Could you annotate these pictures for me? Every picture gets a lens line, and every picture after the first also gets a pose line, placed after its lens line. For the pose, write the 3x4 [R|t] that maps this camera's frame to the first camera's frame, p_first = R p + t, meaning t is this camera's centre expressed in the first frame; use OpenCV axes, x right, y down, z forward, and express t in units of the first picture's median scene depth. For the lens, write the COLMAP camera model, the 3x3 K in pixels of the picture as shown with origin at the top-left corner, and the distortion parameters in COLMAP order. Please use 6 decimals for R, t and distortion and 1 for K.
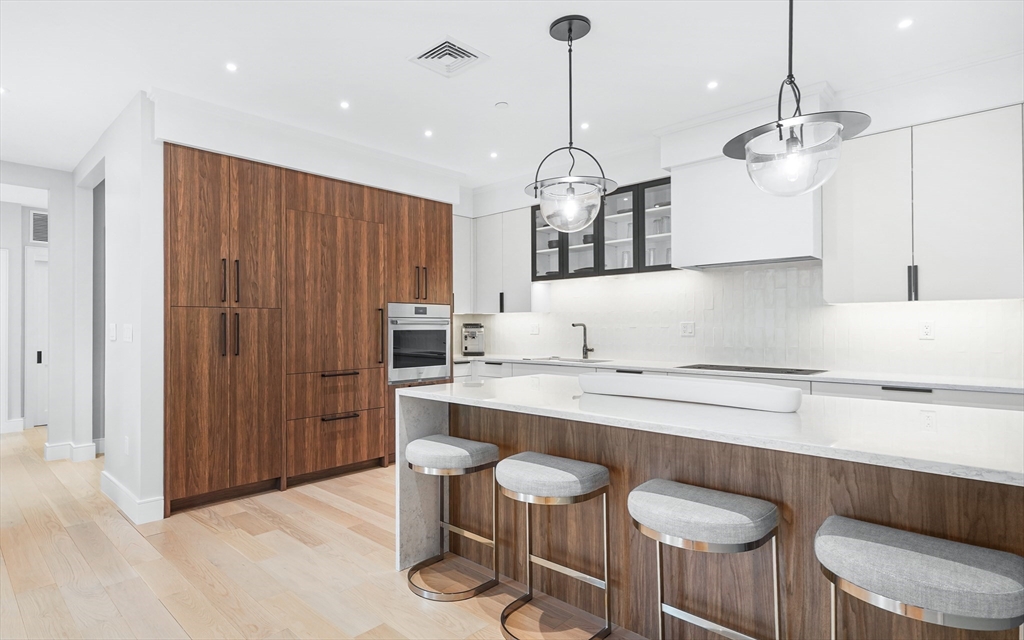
lens RADIAL K [[530.9, 0, 459.8], [0, 530.9, 320.7], [0, 0, 1]] dist [0.013702, -0.000524]
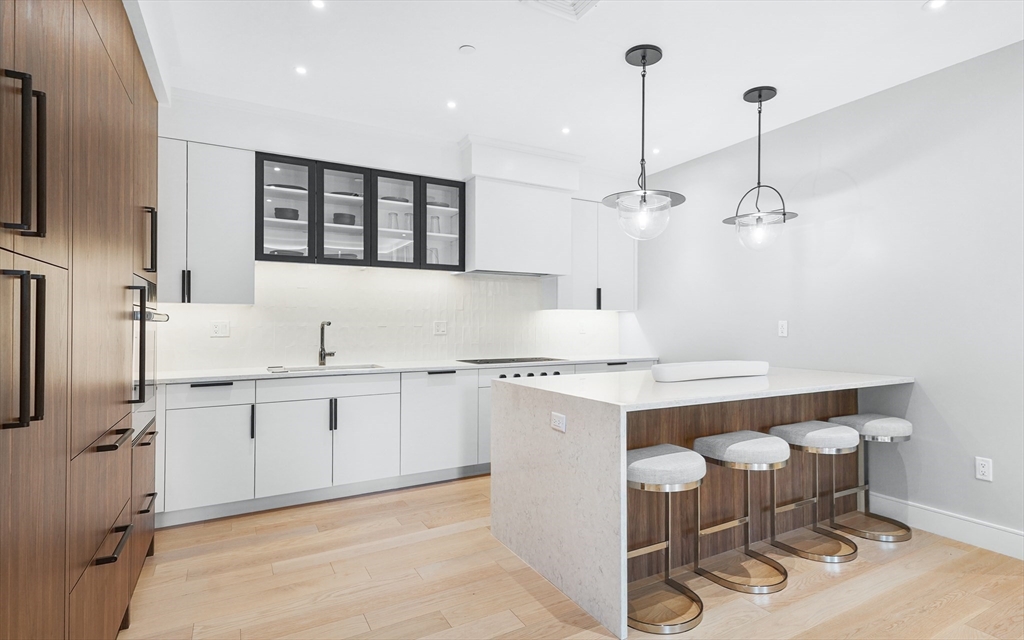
lens RADIAL K [[527.4, 0, 559.5], [0, 527.4, 318.6], [0, 0, 1]] dist [0.014039, -0.000444]
pose [[0.223827, 0.015783, 0.974501, -0.573383], [-0.012156, 0.999836, -0.013402, 0.008716], [-0.974553, -0.008847, 0.223982, 0.589407]]
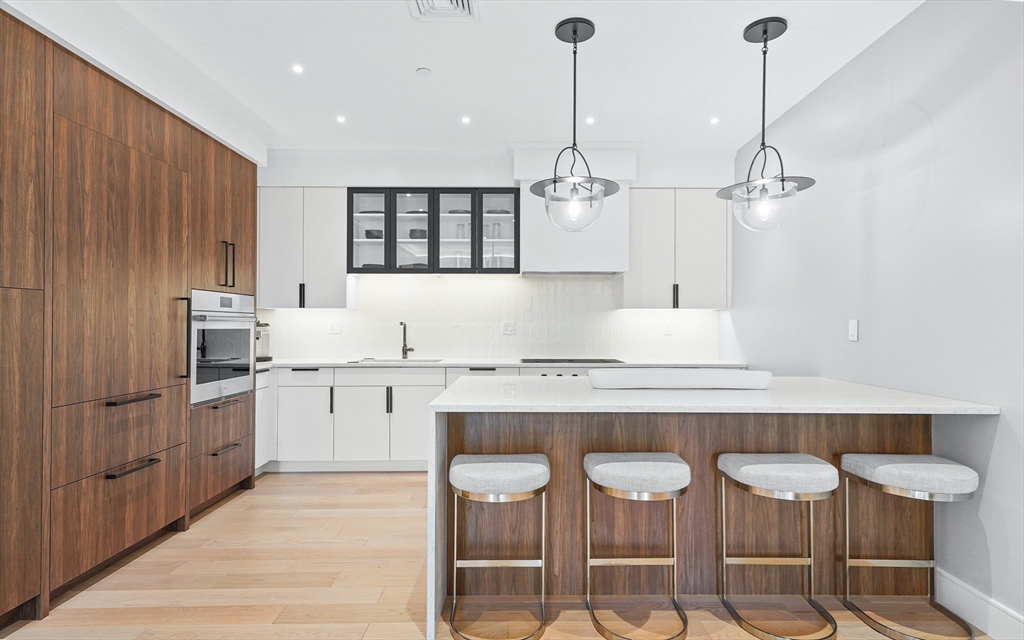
lens RADIAL K [[527.4, 0, 526.7], [0, 527.4, 320.7], [0, 0, 1]] dist [0.014039, -0.000444]
pose [[0.689711, 0.010724, 0.724006, -0.370224], [-0.012319, 0.999919, -0.003075, 0.004104], [-0.723980, -0.006798, 0.689787, 0.237257]]
